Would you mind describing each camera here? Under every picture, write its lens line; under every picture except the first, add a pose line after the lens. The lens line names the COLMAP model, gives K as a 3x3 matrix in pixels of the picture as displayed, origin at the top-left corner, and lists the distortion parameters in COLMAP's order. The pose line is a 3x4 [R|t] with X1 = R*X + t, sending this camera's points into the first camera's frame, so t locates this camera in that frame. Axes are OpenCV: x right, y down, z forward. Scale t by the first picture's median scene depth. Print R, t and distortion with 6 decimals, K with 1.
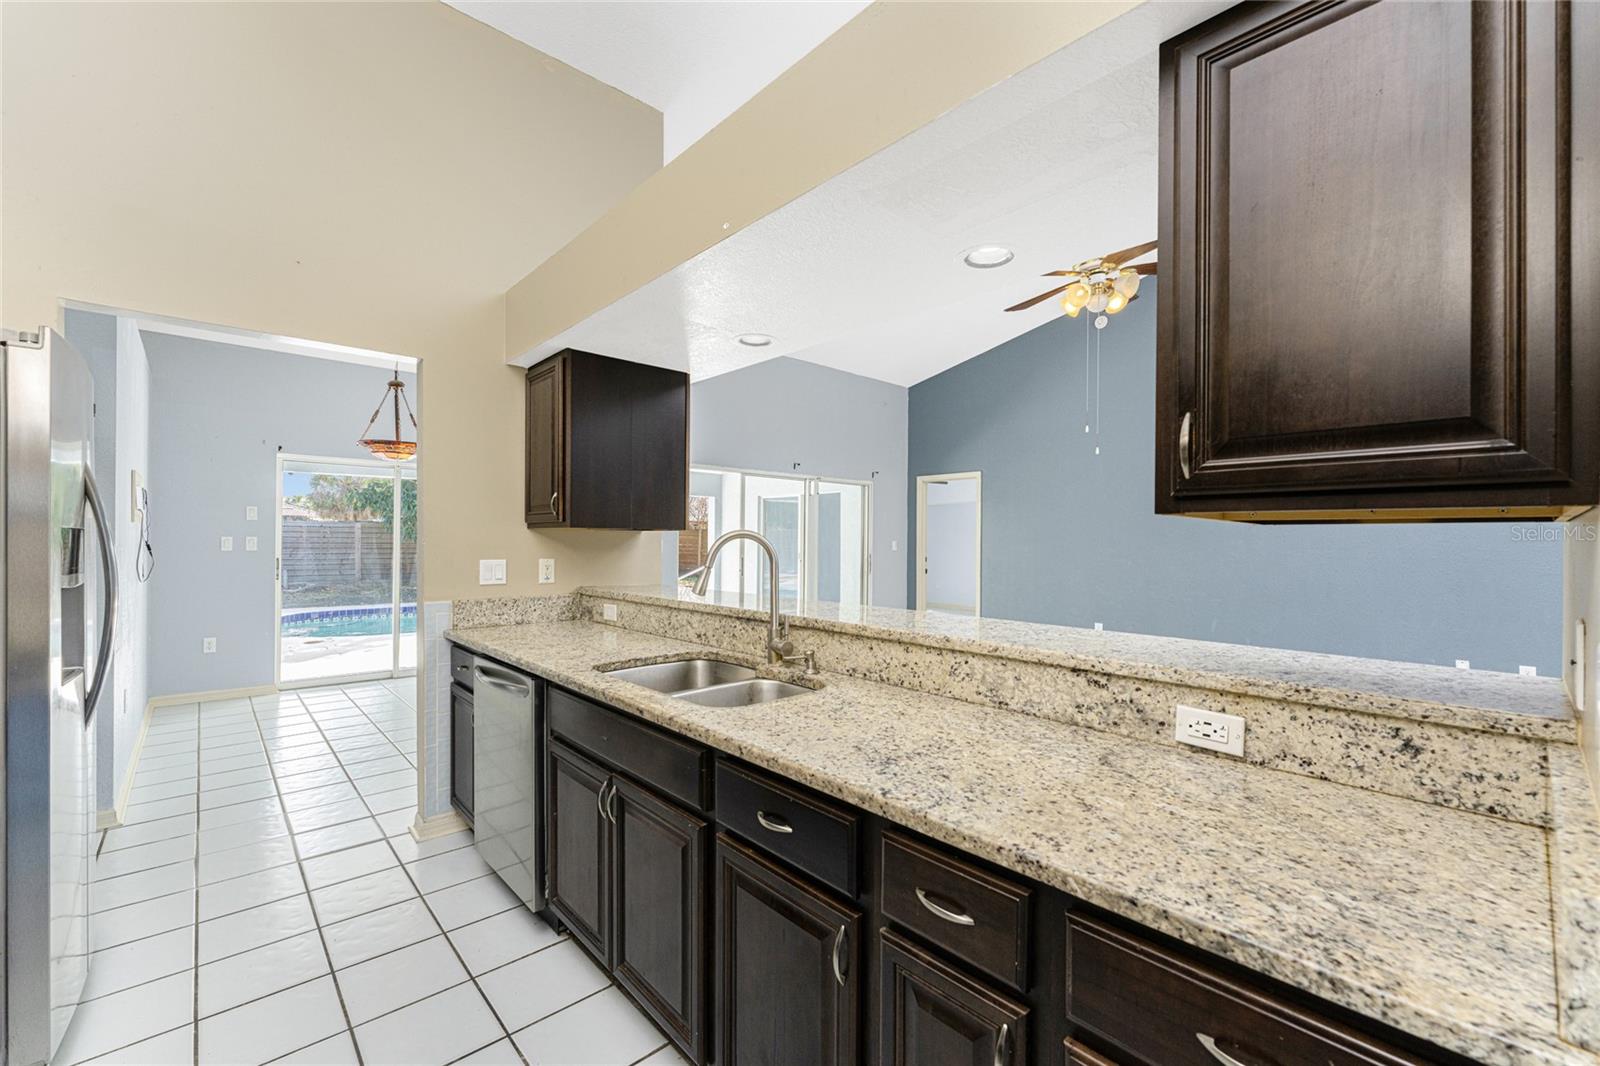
lens RADIAL K [[658.1, 0, 797.4], [0, 658.1, 539.8], [0, 0, 1]] dist [-0.001566, -0.000767]
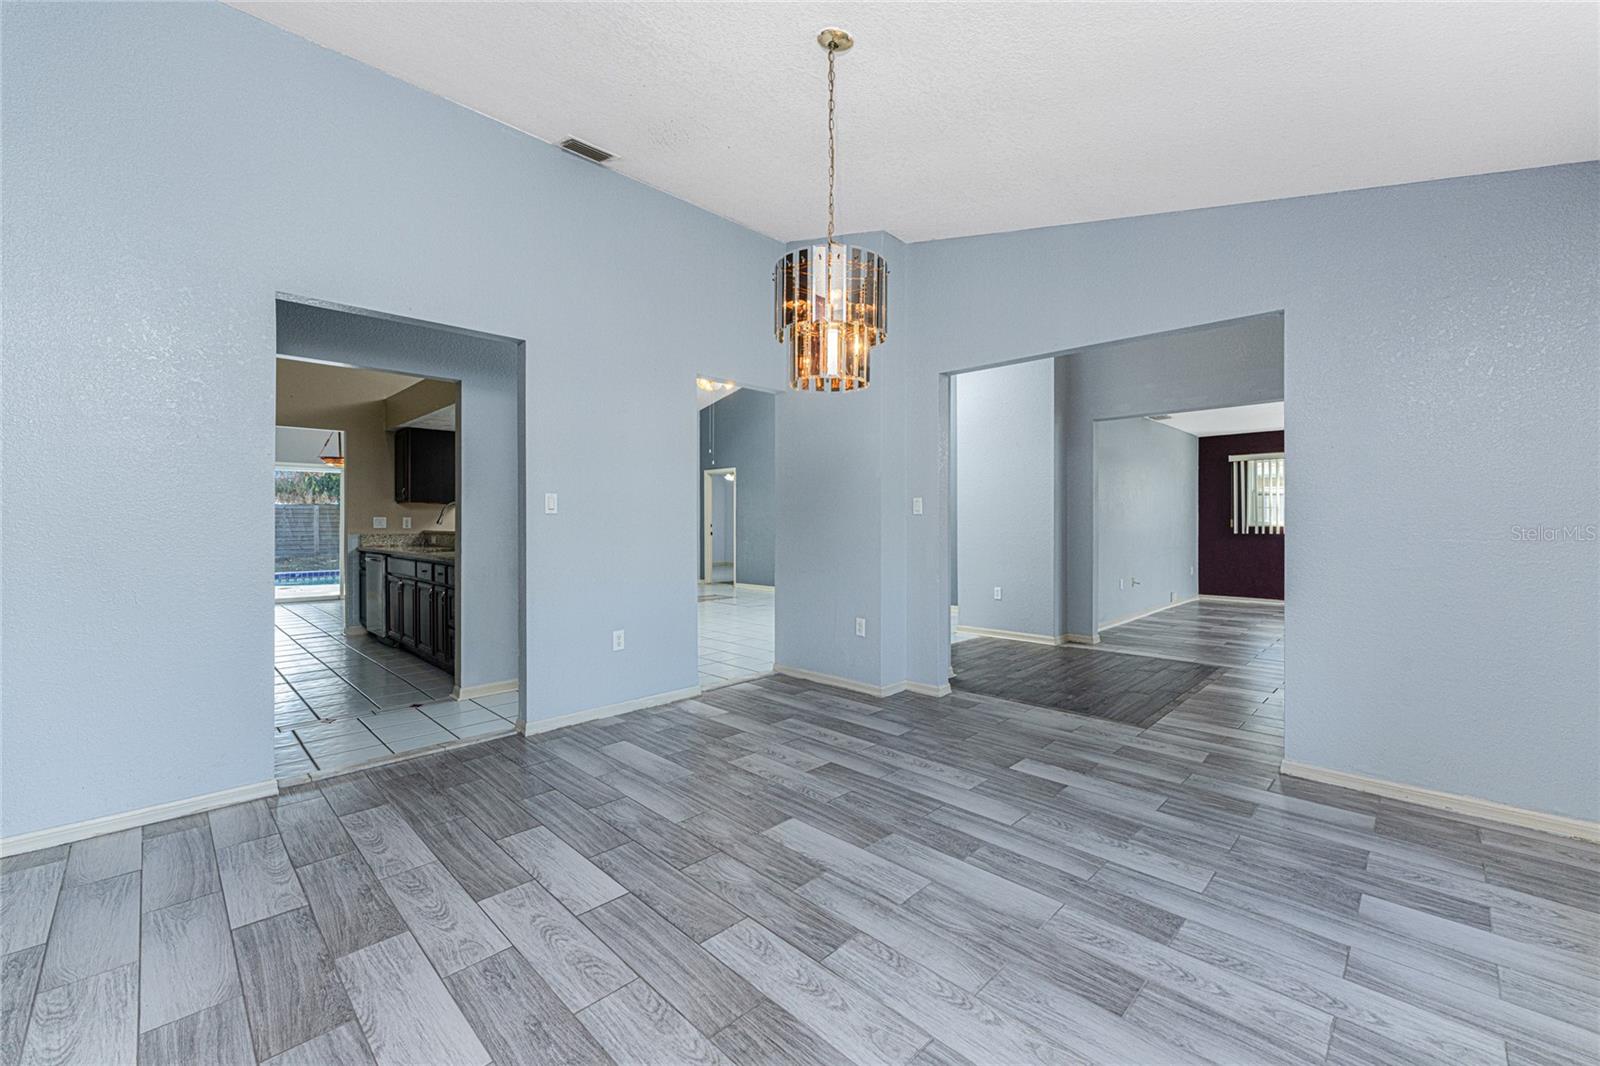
lens RADIAL K [[646.9, 0, 789.8], [0, 646.9, 526.4], [0, 0, 1]] dist [-0.001882, -0.000140]
pose [[0.998995, -0.007687, 0.044163, 1.405452], [0.007280, 0.999930, 0.009359, 0.084461], [-0.044232, -0.009028, 0.998980, -2.133890]]
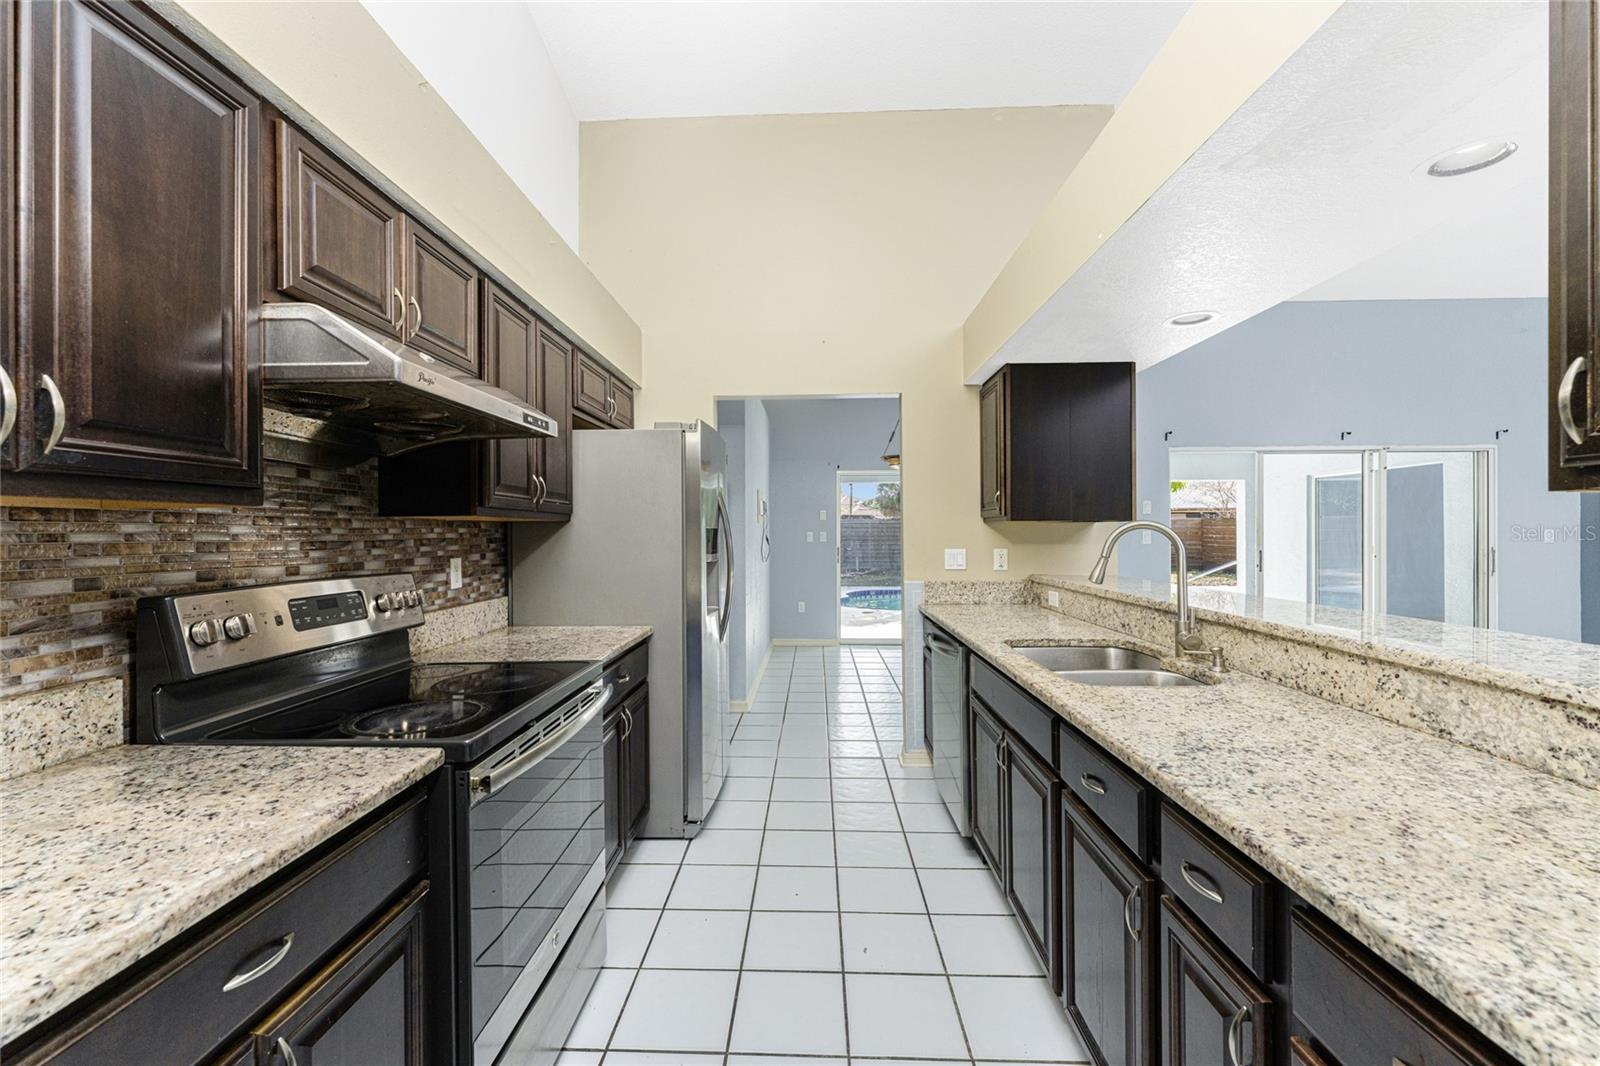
lens RADIAL K [[646.9, 0, 789.8], [0, 646.9, 526.4], [0, 0, 1]] dist [-0.001882, -0.000140]
pose [[0.713718, -0.015583, -0.700260, 0.247674], [0.009232, 0.999875, -0.012841, 0.001999], [0.700373, 0.002700, 0.713772, -0.095476]]
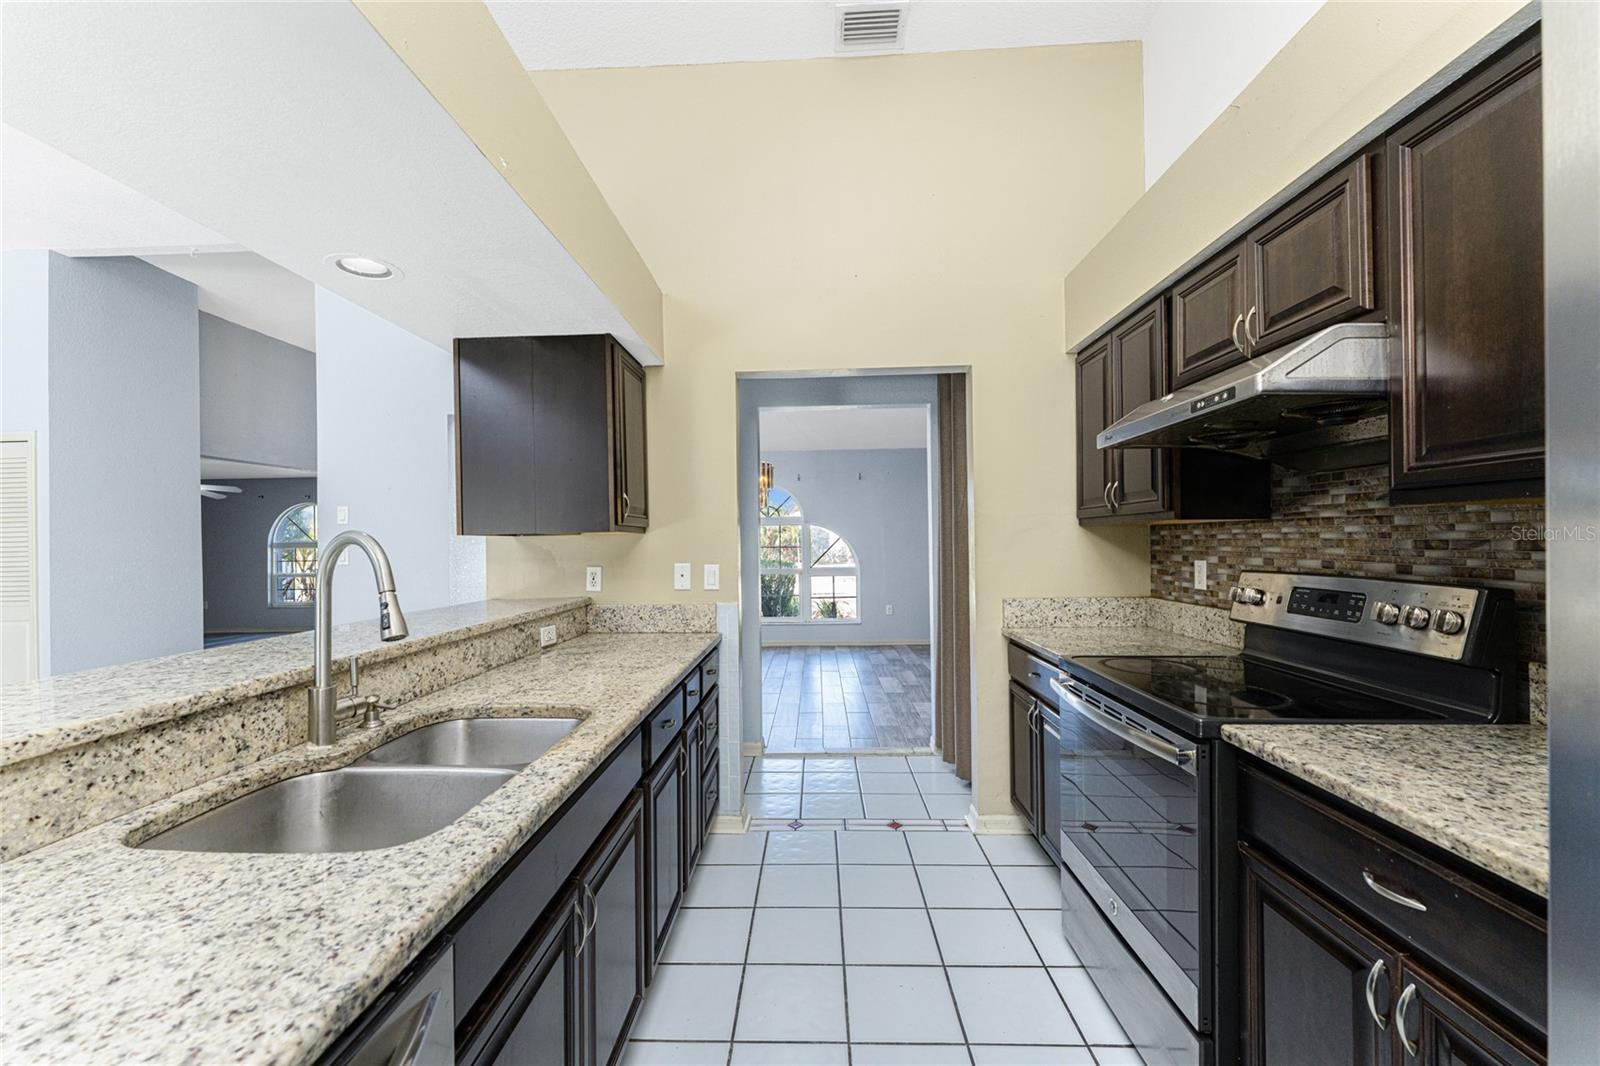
lens RADIAL K [[637.2, 0, 791.4], [0, 637.2, 533.6], [0, 0, 1]] dist [-0.000268, 0.000031]
pose [[-0.717991, 0.013702, 0.695917, -0.869843], [0.010274, 0.999906, -0.009087, -0.003327], [-0.695976, 0.000626, -0.718065, 1.256235]]
